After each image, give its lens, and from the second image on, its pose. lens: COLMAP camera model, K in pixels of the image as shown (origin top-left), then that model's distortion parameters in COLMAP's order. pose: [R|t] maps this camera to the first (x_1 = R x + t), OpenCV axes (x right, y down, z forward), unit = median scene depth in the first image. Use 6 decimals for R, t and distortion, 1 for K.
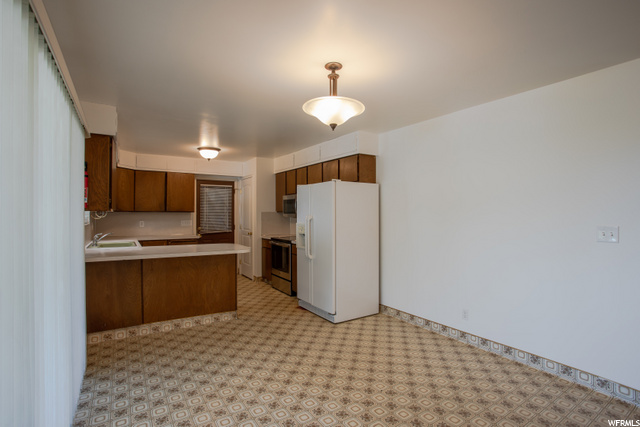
lens RADIAL K [[313.7, 0, 318.1], [0, 313.7, 212.4], [0, 0, 1]] dist [-0.079959, 0.039552]
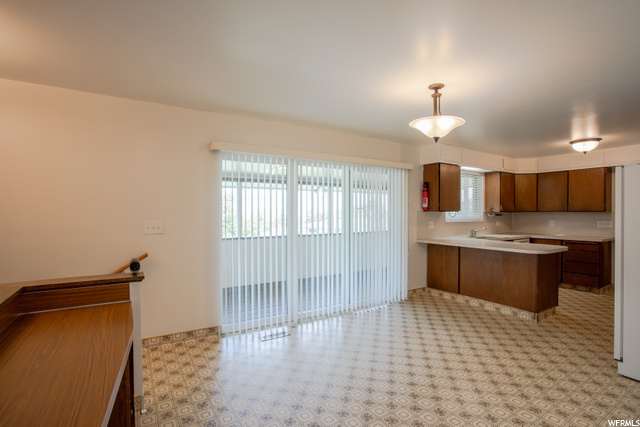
lens RADIAL K [[313.7, 0, 318.1], [0, 313.7, 212.4], [0, 0, 1]] dist [-0.079959, 0.039552]
pose [[-0.013165, -0.001421, -0.999912, 0.769124], [0.002087, 0.999997, -0.001448, 0.000720], [0.999911, -0.002106, -0.013162, 0.366658]]
